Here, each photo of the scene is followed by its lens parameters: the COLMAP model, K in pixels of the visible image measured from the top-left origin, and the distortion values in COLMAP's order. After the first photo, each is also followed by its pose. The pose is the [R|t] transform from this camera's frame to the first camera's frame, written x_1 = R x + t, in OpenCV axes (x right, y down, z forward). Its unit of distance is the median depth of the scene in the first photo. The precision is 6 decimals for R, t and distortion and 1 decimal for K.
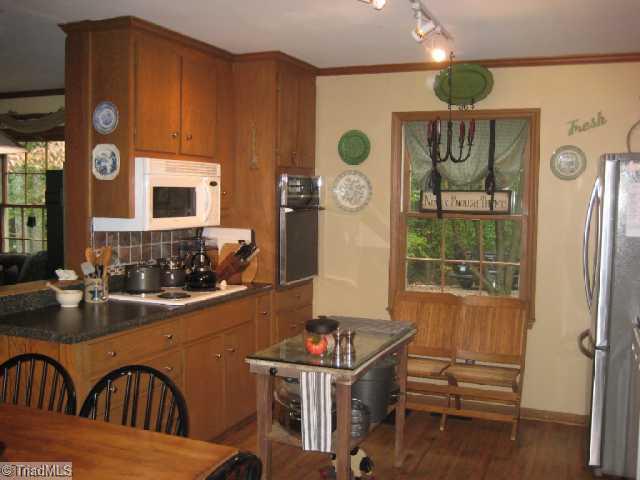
lens RADIAL K [[657.8, 0, 320.0], [0, 657.8, 240.0], [0, 0, 1]] dist [-0.148633, 0.008903]
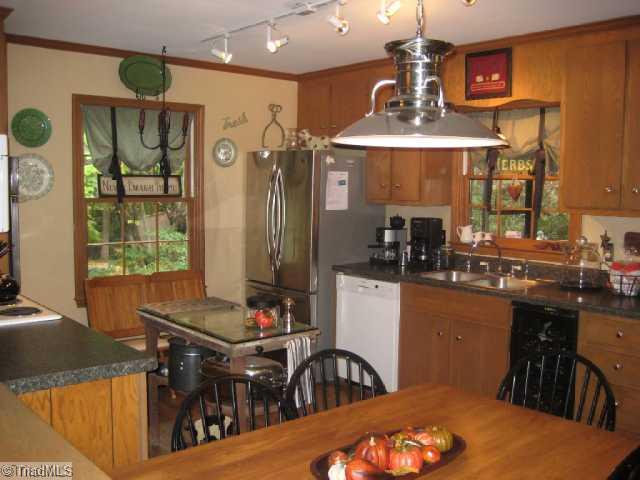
lens RADIAL K [[657.8, 0, 320.0], [0, 657.8, 240.0], [0, 0, 1]] dist [-0.148633, 0.008903]
pose [[0.444229, -0.080622, 0.892279, -0.603688], [0.052026, 0.996584, 0.064145, -0.024334], [-0.894402, 0.017926, 0.446905, 0.272394]]
